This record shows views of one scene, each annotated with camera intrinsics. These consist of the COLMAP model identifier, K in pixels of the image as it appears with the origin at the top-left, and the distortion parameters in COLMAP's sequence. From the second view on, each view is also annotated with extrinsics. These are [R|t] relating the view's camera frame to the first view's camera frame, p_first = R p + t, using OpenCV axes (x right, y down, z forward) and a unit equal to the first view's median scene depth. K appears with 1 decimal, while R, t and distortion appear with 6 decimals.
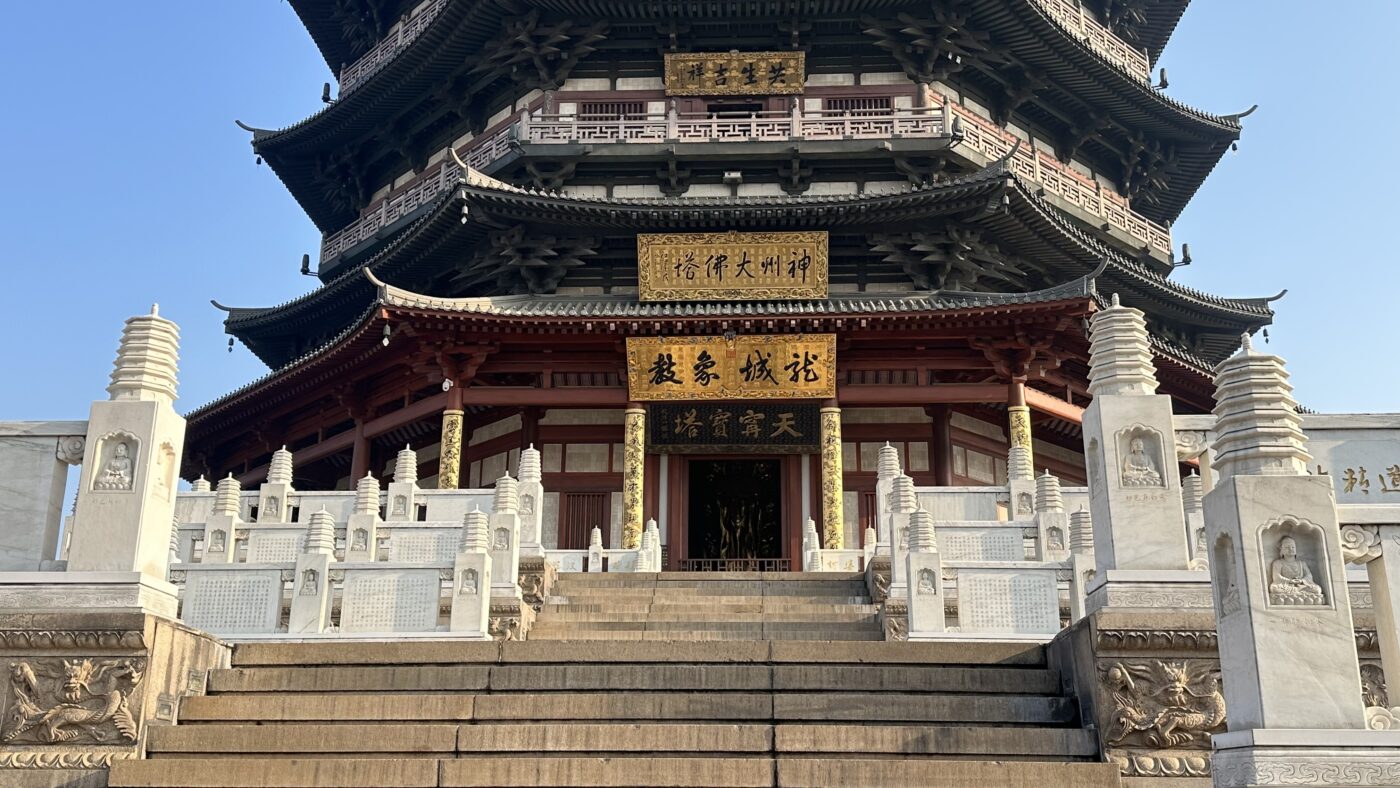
lens RADIAL K [[1323.8, 0, 696.7], [0, 1323.8, 409.3], [0, 0, 1]] dist [0.084624, 0.000000]
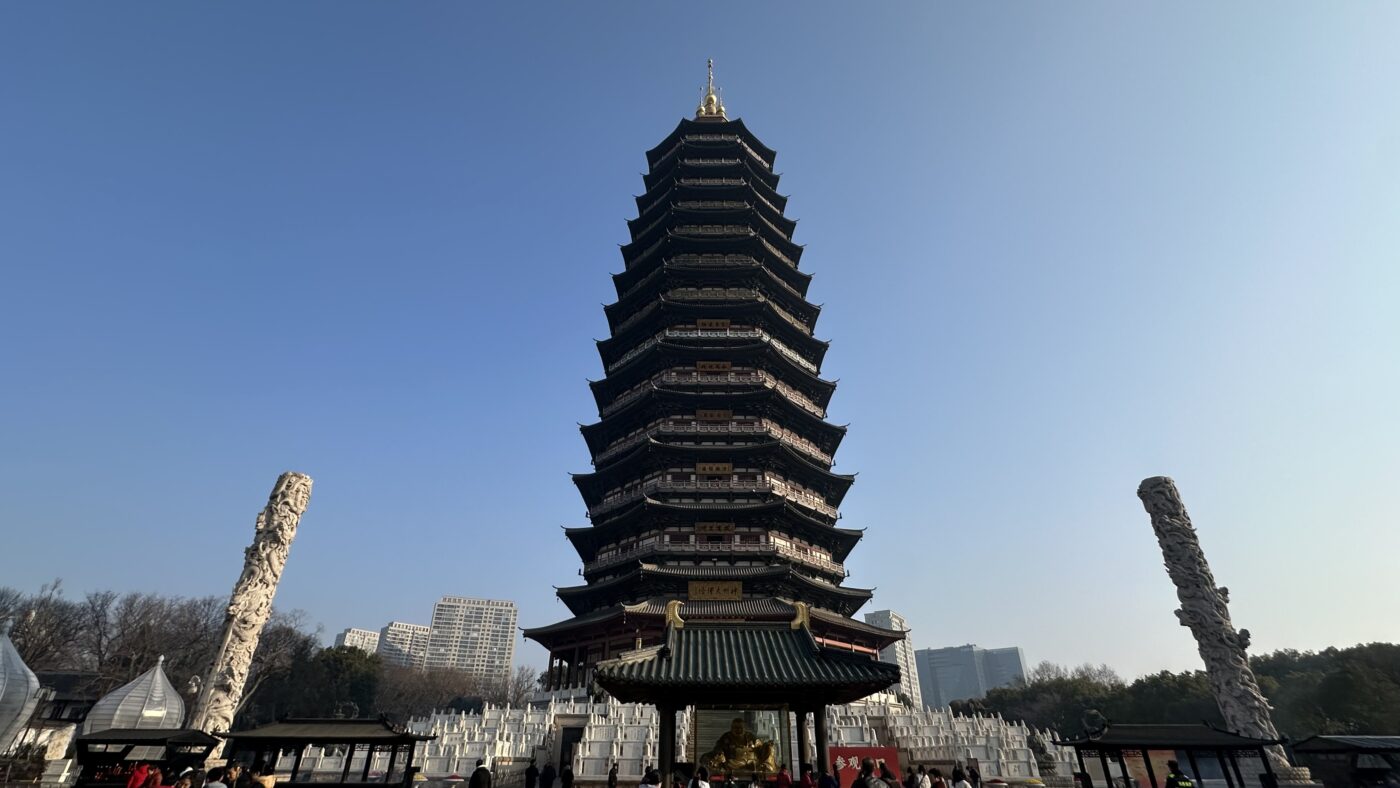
lens RADIAL K [[628.1, 0, 701.2], [0, 628.1, 394.5], [0, 0, 1]] dist [0.001752, 0.001085]
pose [[0.999069, 0.018429, 0.039012, -0.083361], [-0.009397, 0.975425, -0.220132, -0.244183], [-0.042110, 0.219560, 0.974690, -0.734251]]
